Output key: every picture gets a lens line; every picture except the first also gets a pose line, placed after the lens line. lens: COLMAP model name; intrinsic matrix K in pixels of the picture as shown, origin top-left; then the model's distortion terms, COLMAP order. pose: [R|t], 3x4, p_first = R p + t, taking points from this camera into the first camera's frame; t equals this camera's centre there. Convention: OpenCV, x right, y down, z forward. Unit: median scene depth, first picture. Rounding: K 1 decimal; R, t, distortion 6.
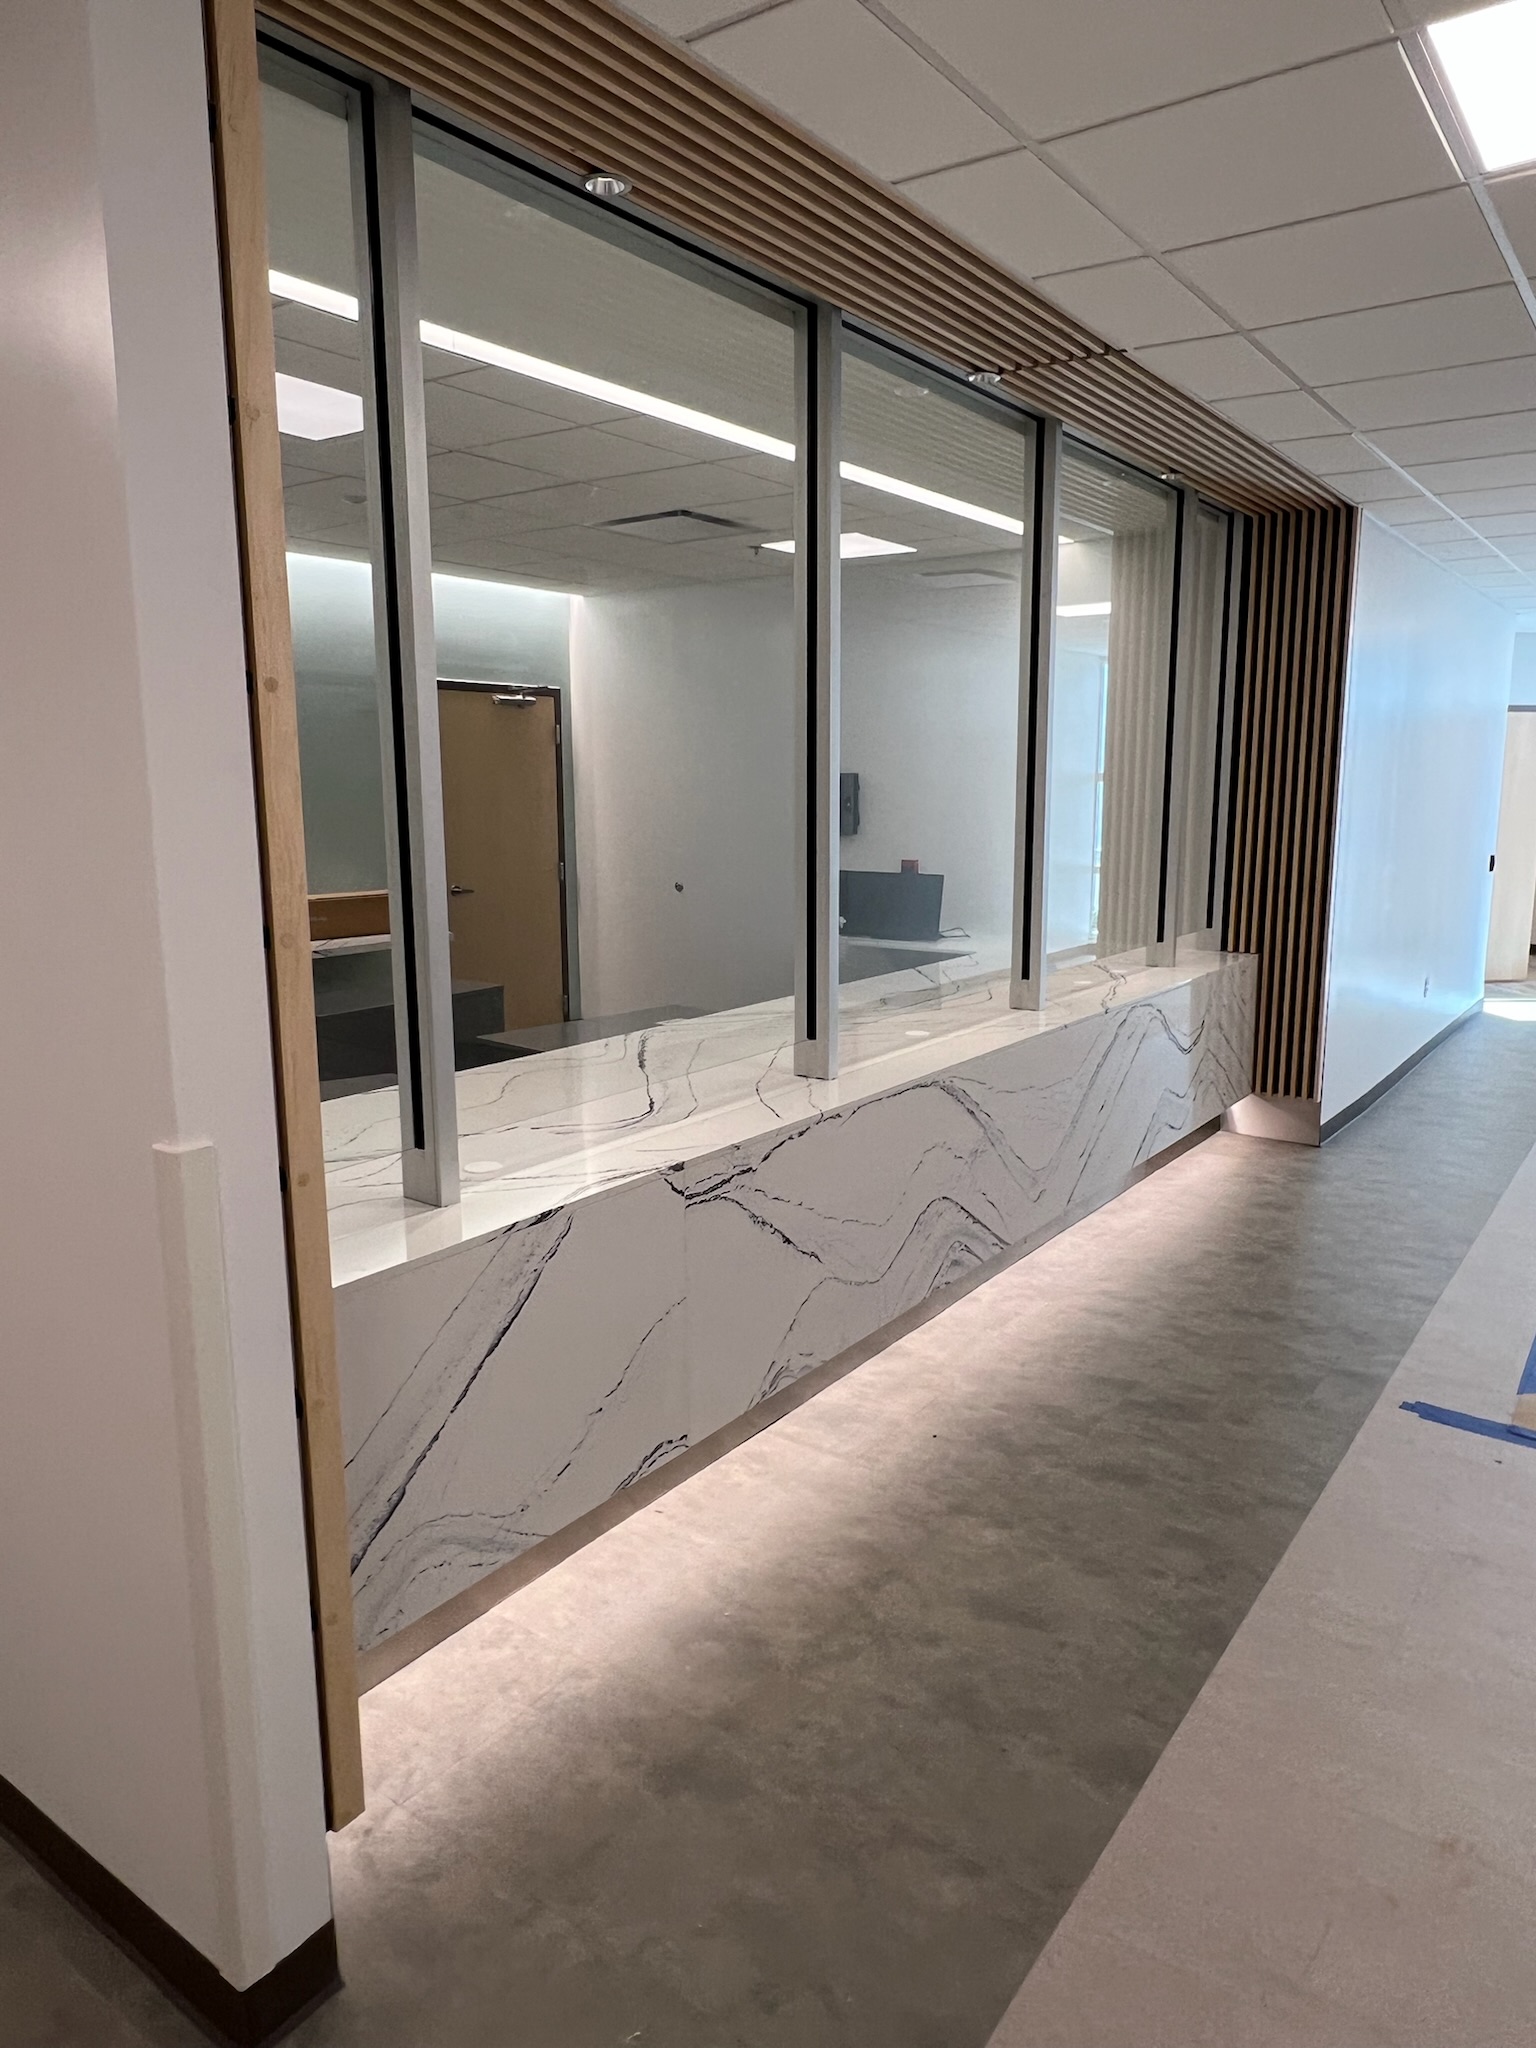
lens RADIAL K [[1338.9, 0, 772.2], [0, 1338.9, 1026.4], [0, 0, 1]] dist [-0.021626, -0.000125]
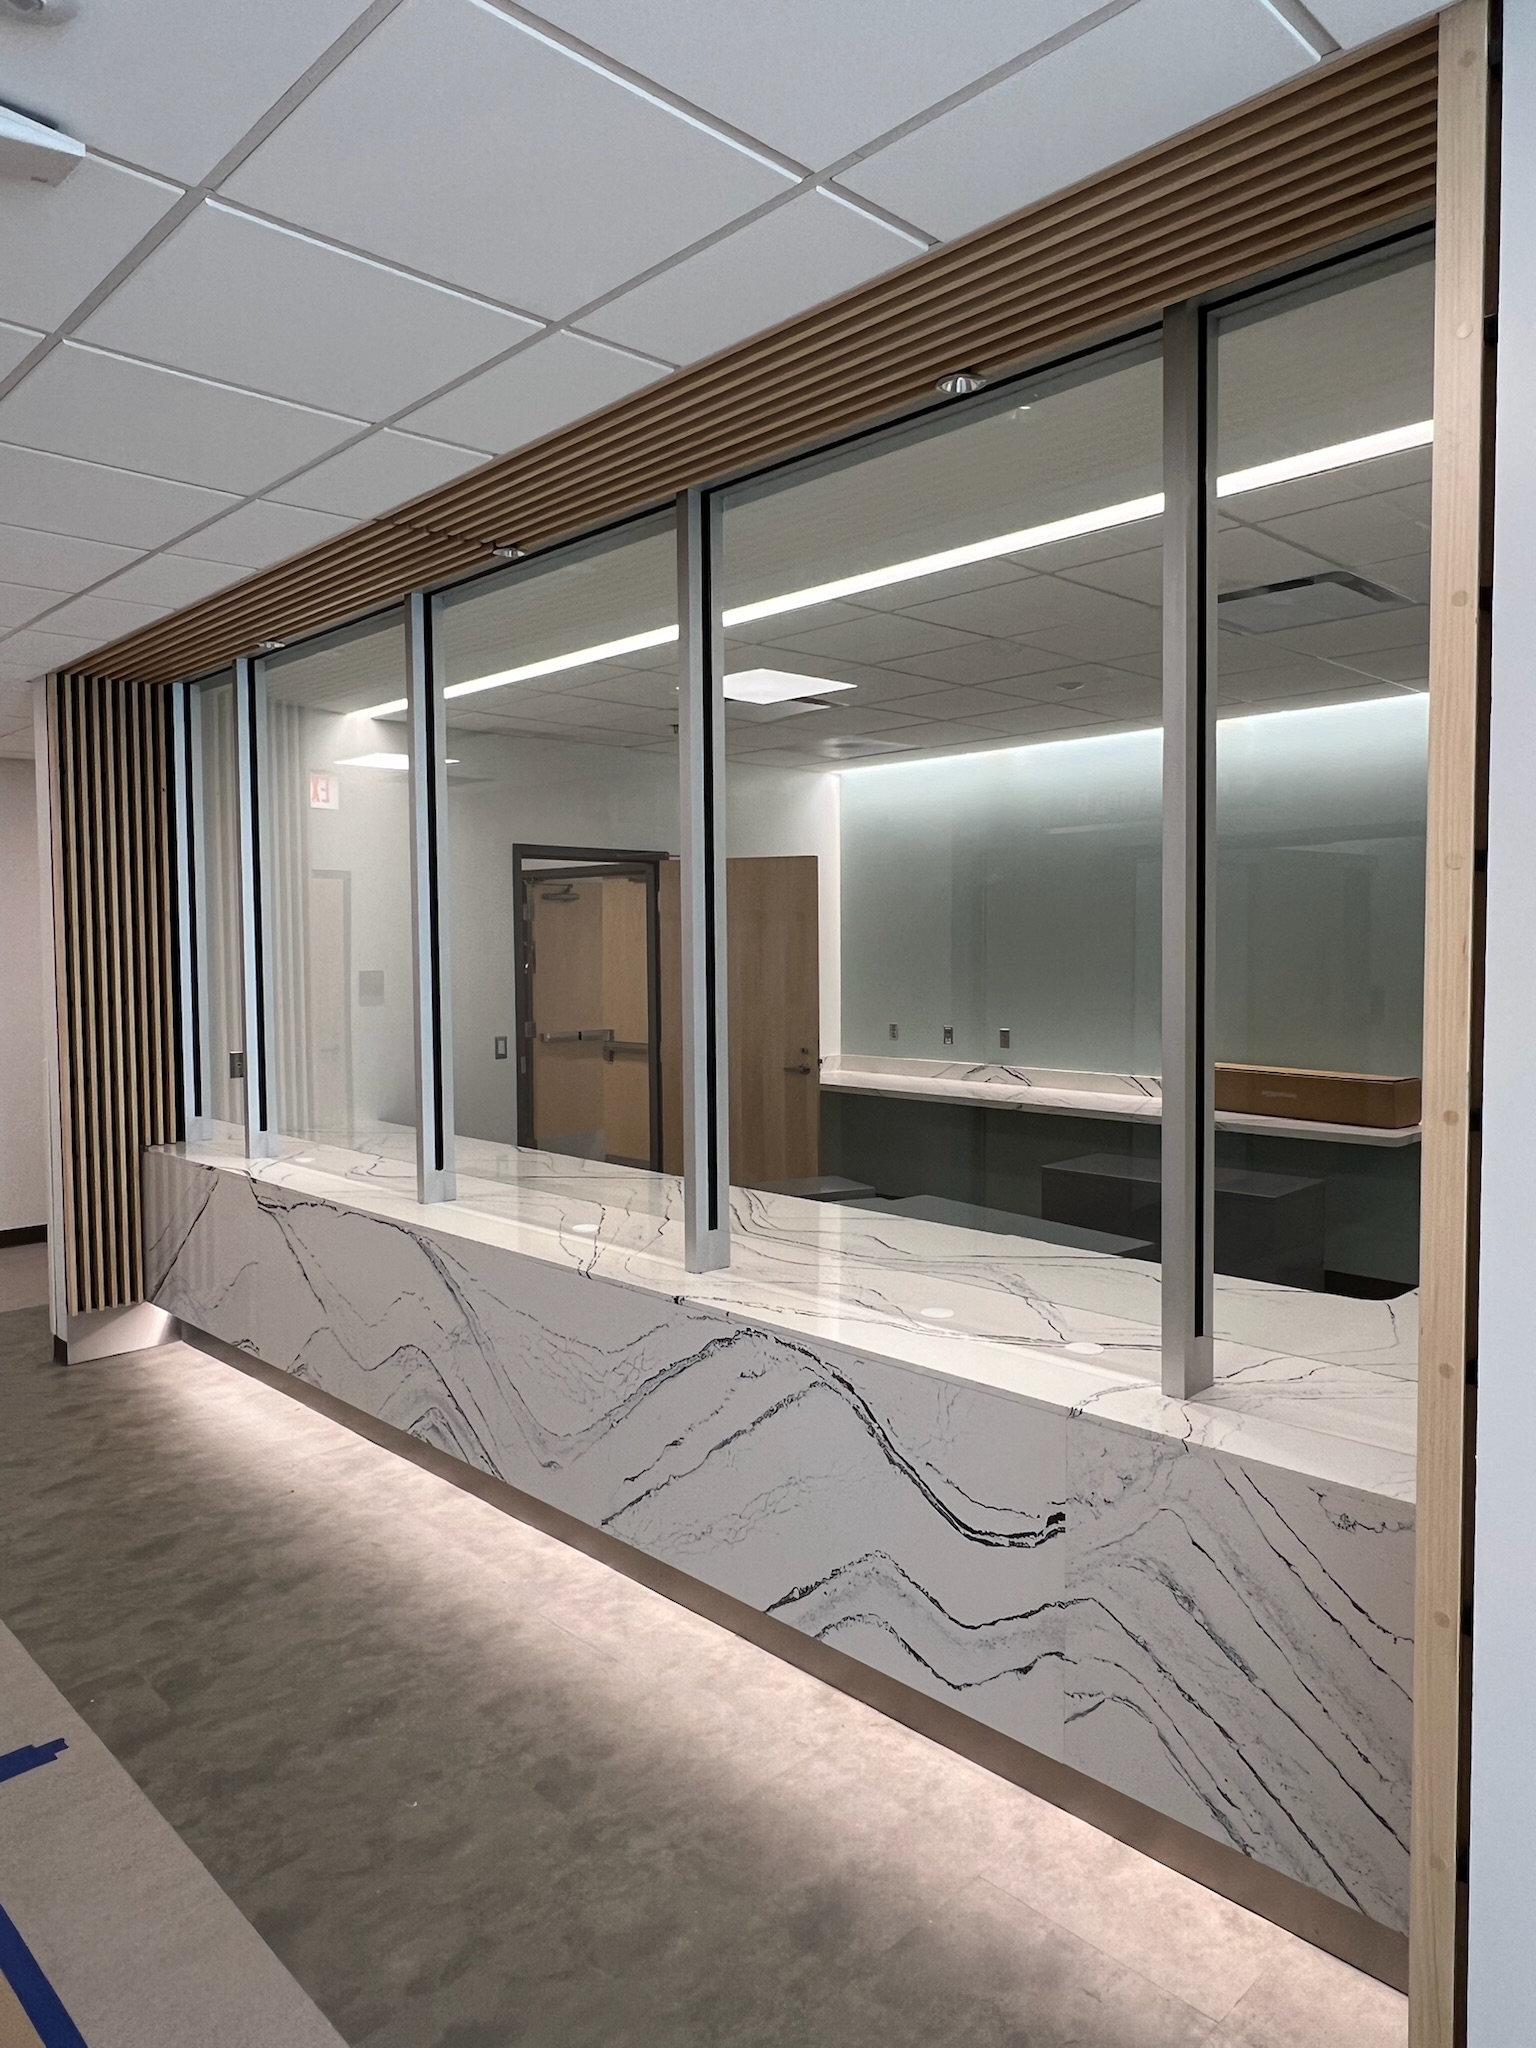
lens RADIAL K [[1338.9, 0, 771.3], [0, 1338.9, 1014.6], [0, 0, 1]] dist [-0.021626, -0.000125]
pose [[-0.161291, 0.057801, -0.985213, 1.128931], [-0.177262, 0.980352, 0.086536, -0.276470], [0.970857, 0.188599, -0.147876, 1.410109]]
